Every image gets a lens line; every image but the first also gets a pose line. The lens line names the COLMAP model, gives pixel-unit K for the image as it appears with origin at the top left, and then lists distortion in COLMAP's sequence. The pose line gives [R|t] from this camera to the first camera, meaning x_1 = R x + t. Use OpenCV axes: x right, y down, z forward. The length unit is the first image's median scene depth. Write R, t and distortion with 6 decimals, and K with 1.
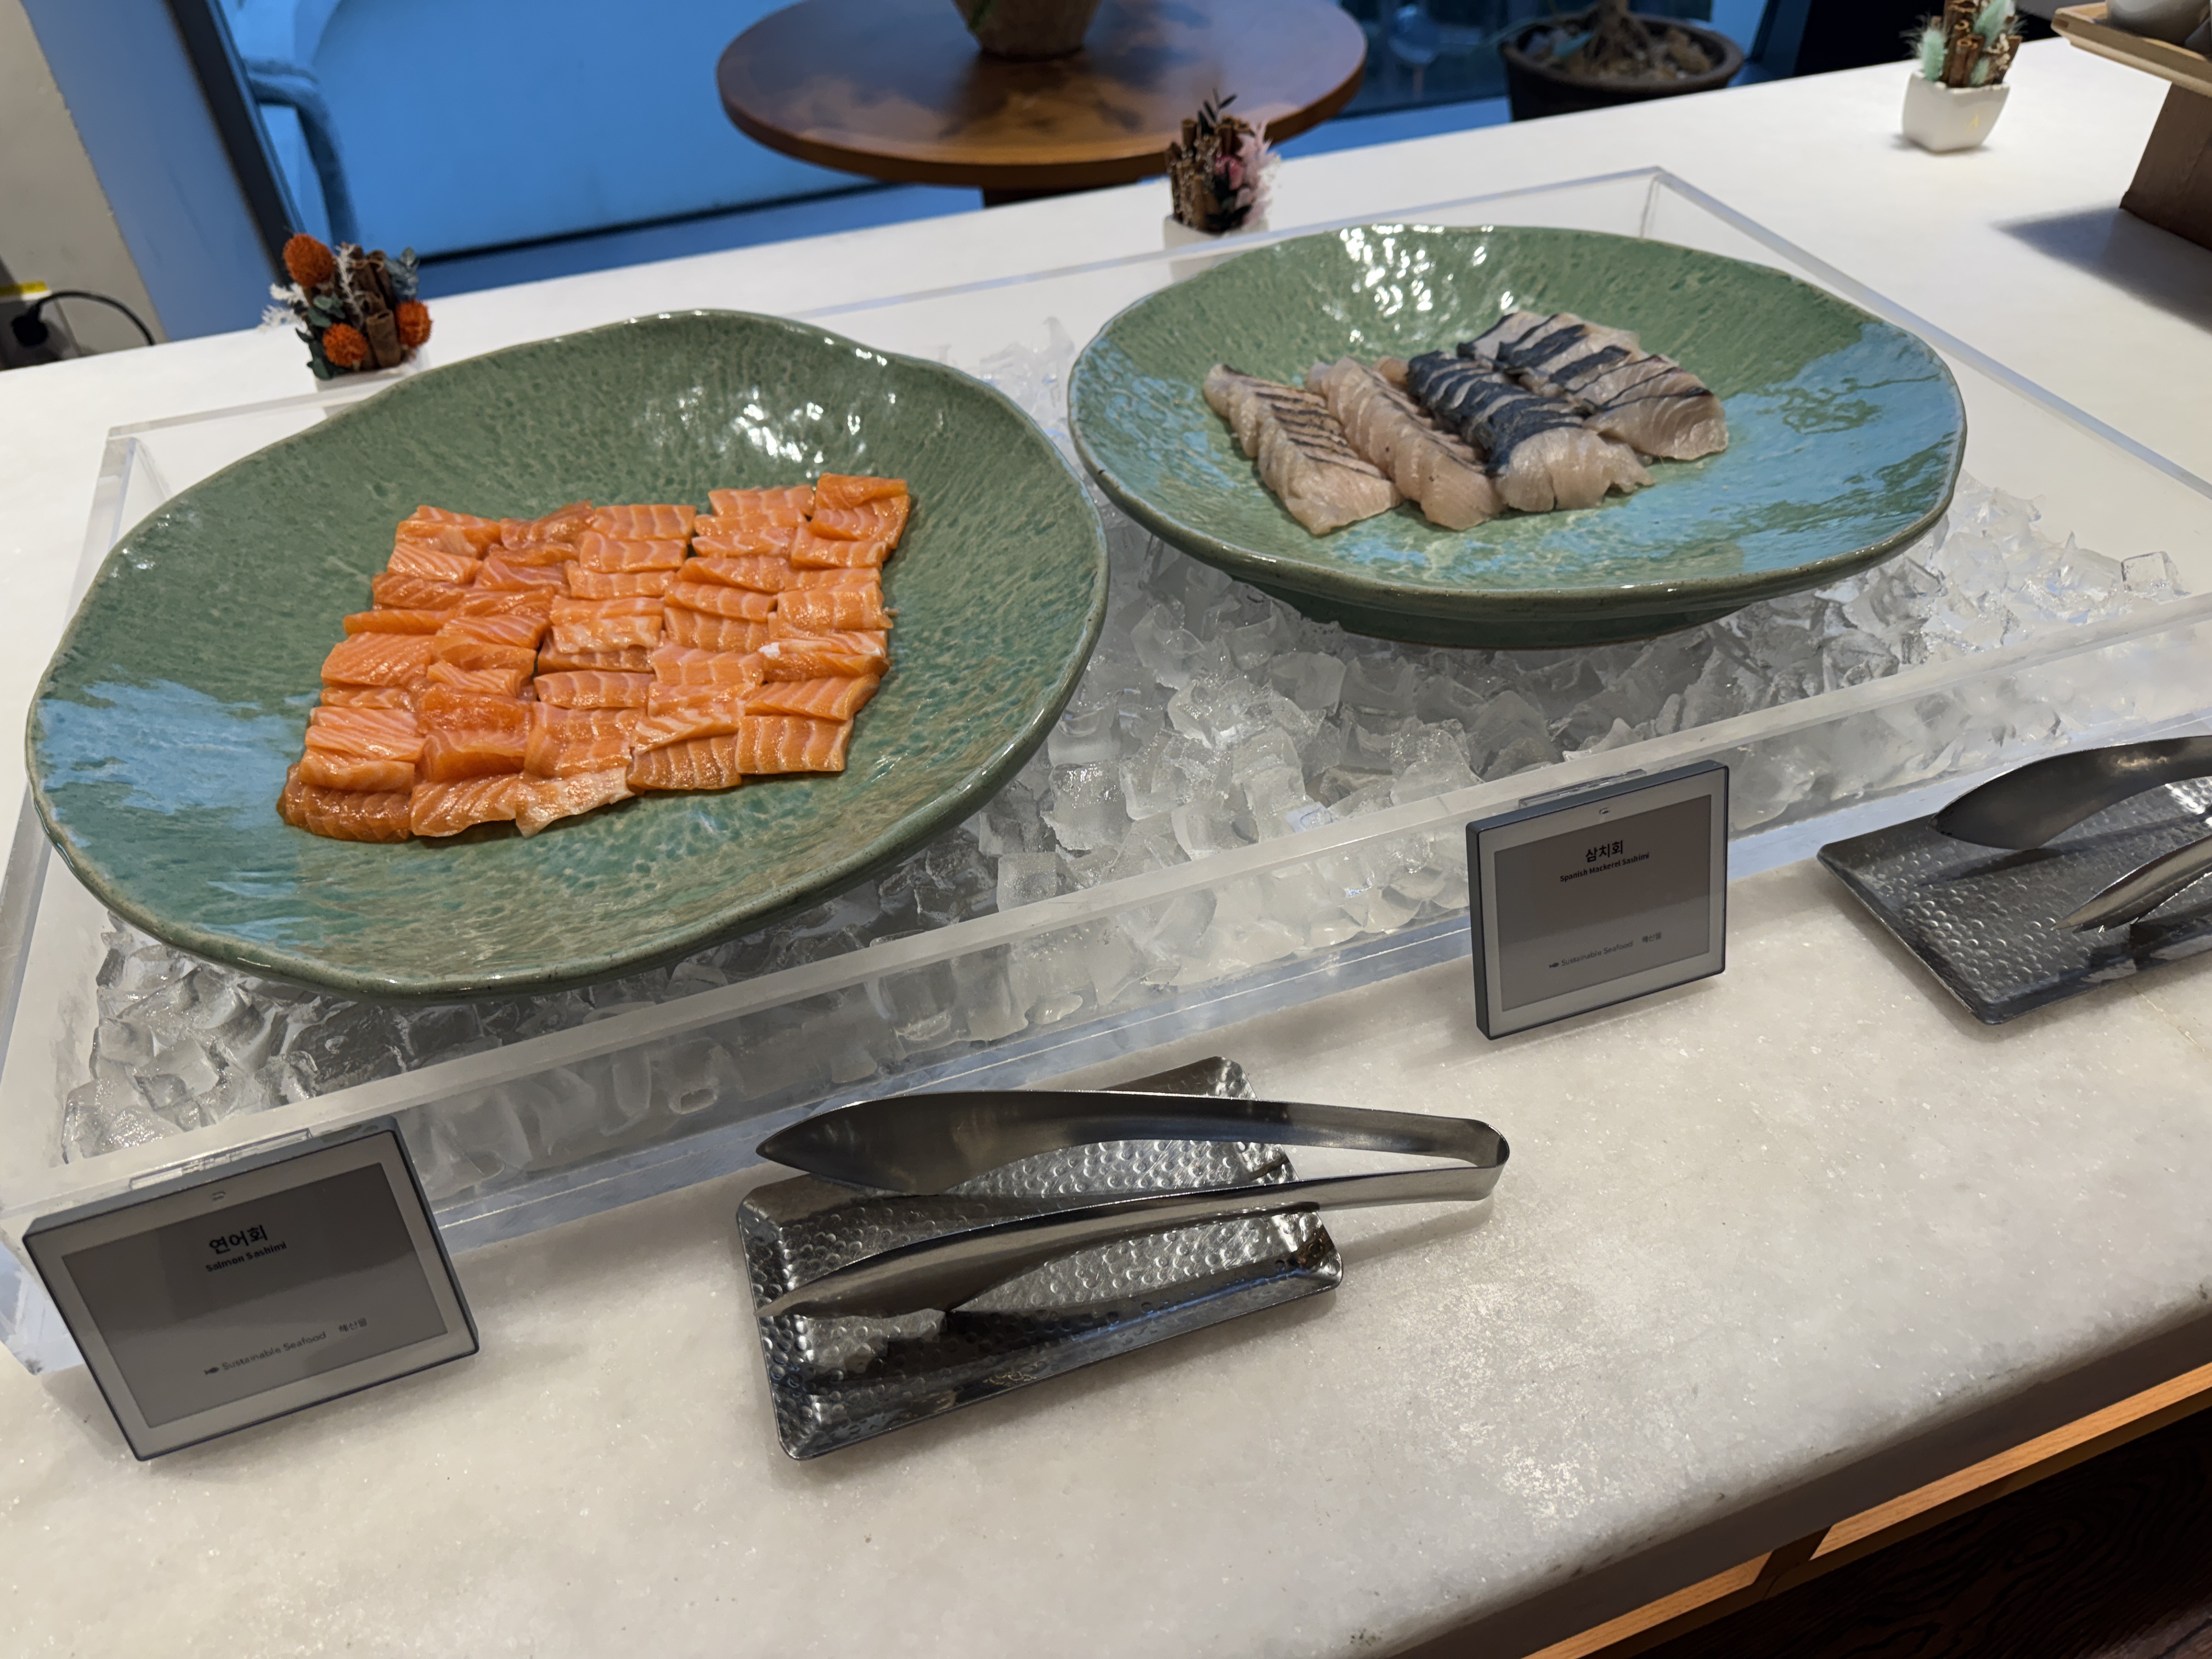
lens RADIAL K [[1525.5, 0, 1106.0], [0, 1525.5, 829.5], [0, 0, 1]] dist [-0.012903, 0.000545]
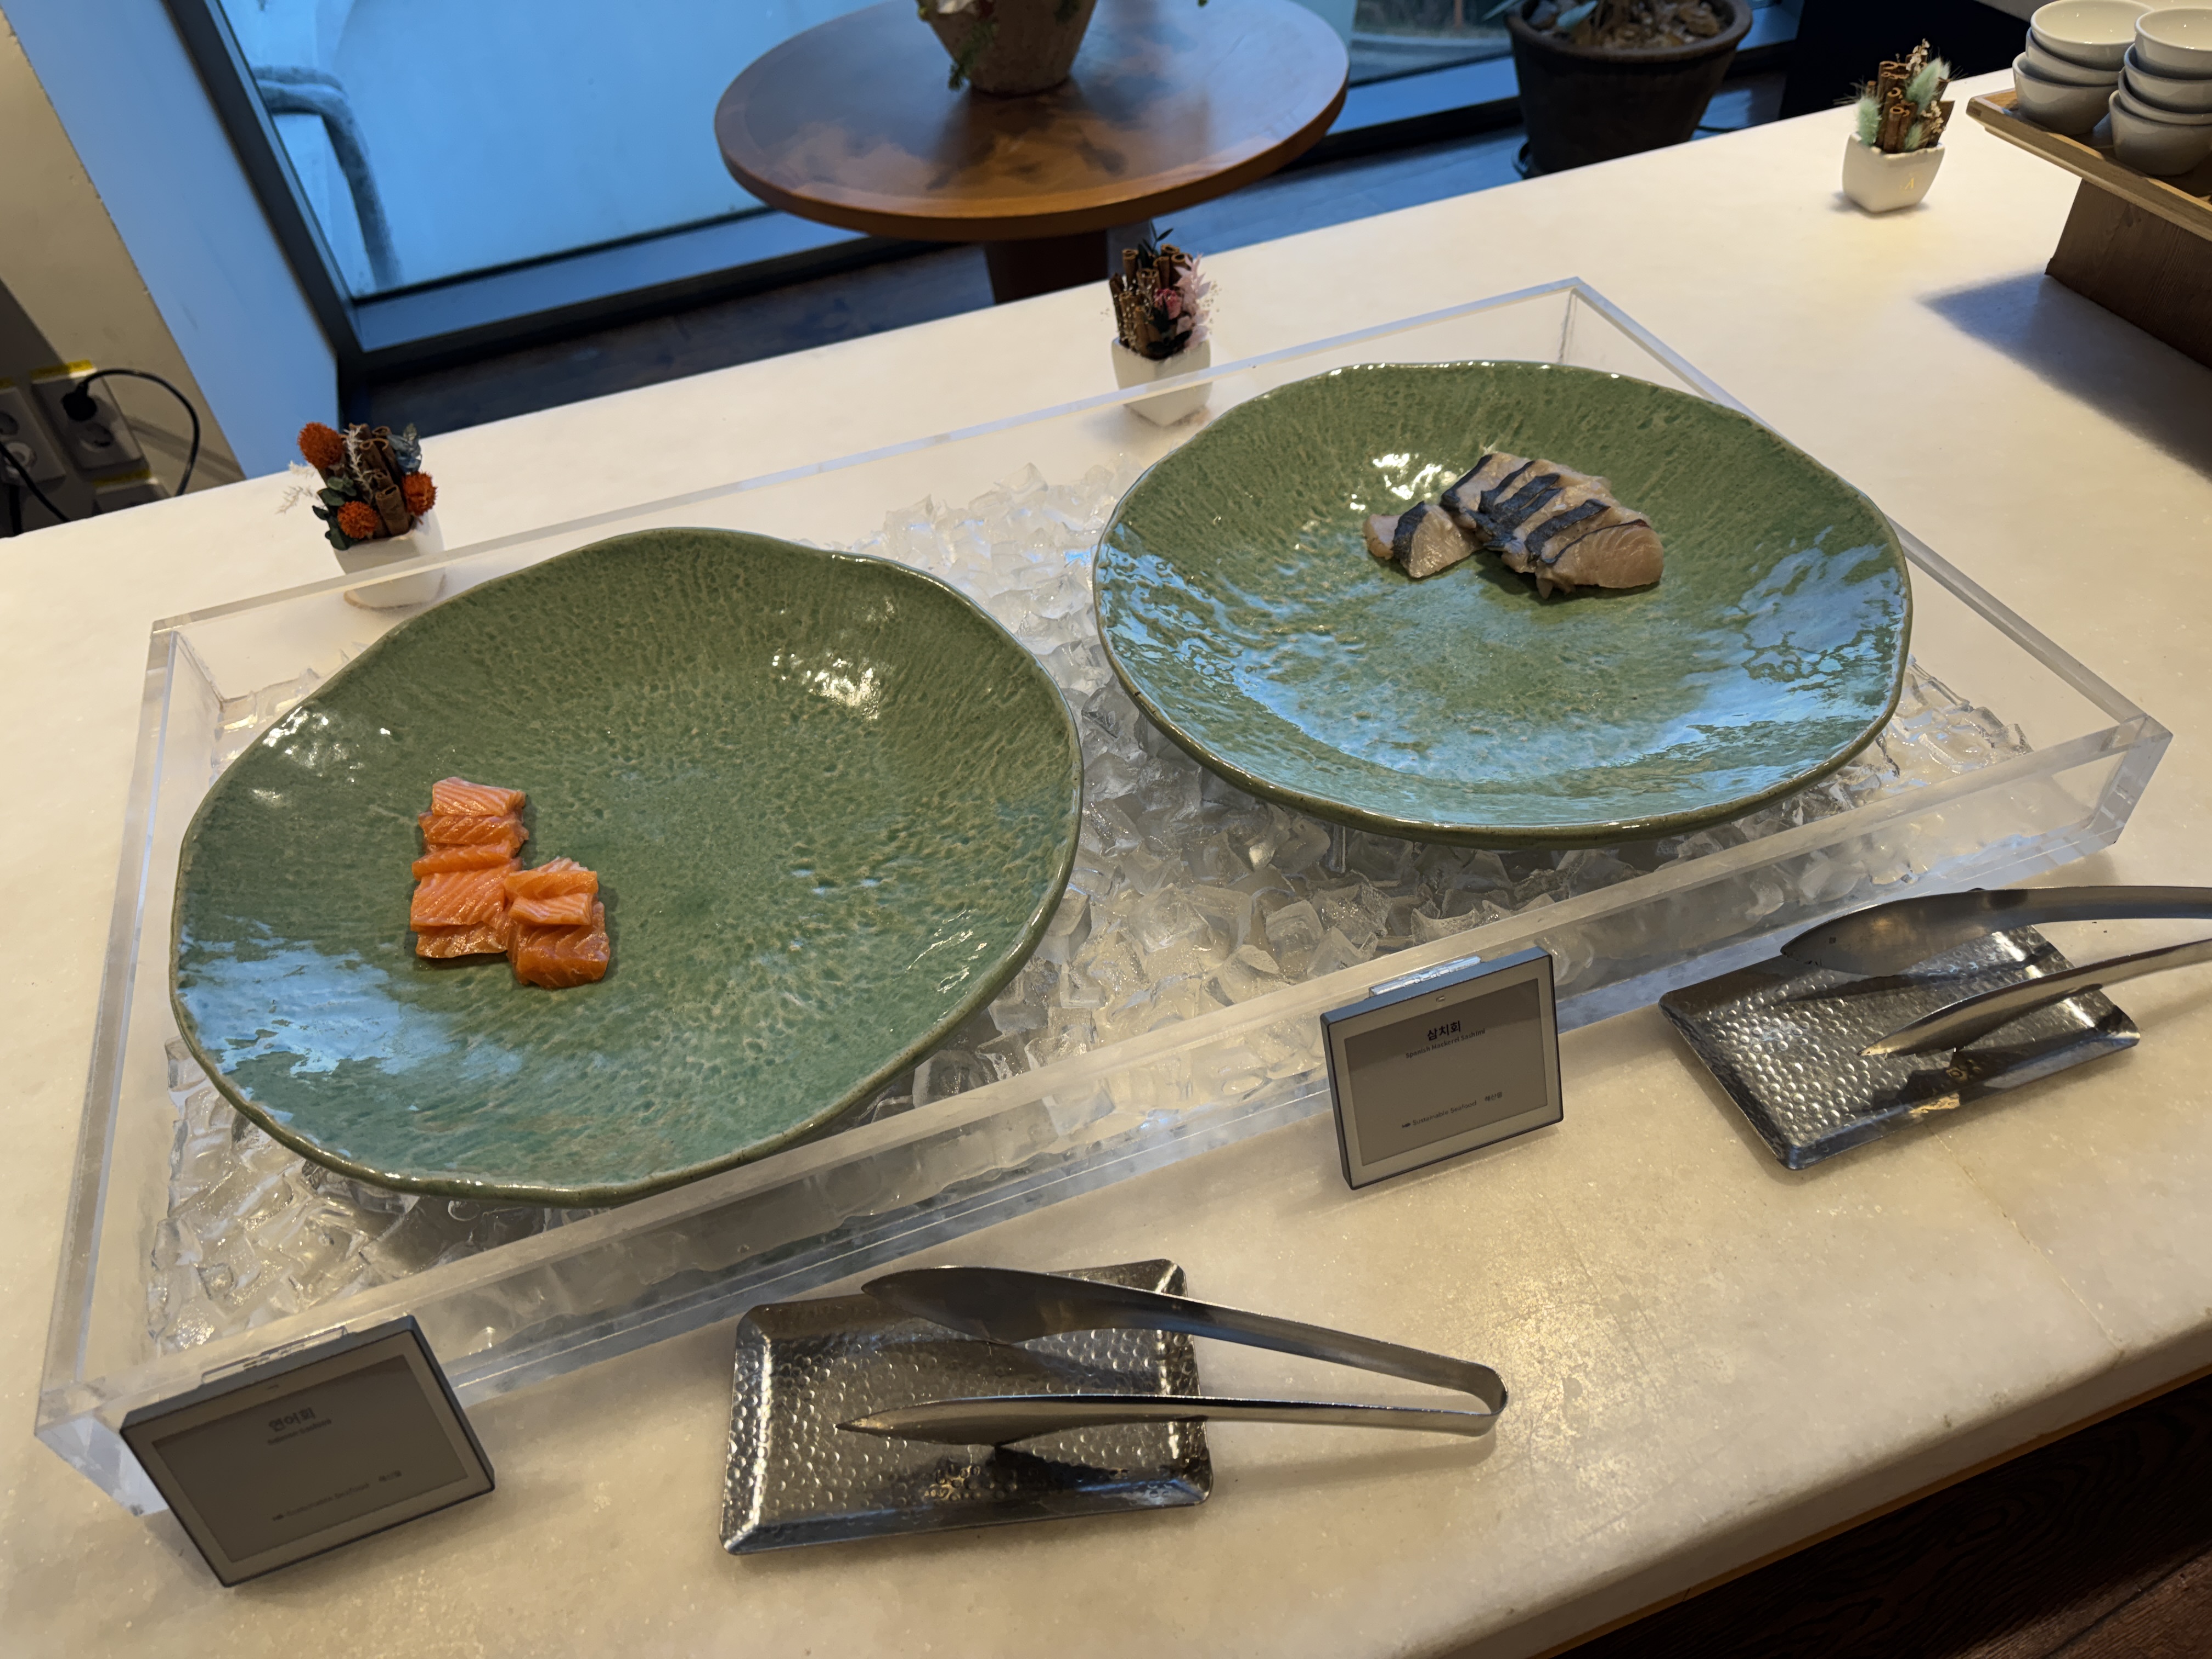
lens RADIAL K [[1522.2, 0, 1119.4], [0, 1522.2, 833.5], [0, 0, 1]] dist [0.004857, -0.020415]
pose [[0.999068, -0.027034, -0.033657, 0.082198], [0.028833, 0.998115, 0.054180, -0.135304], [0.032129, -0.055100, 0.997964, -0.097253]]
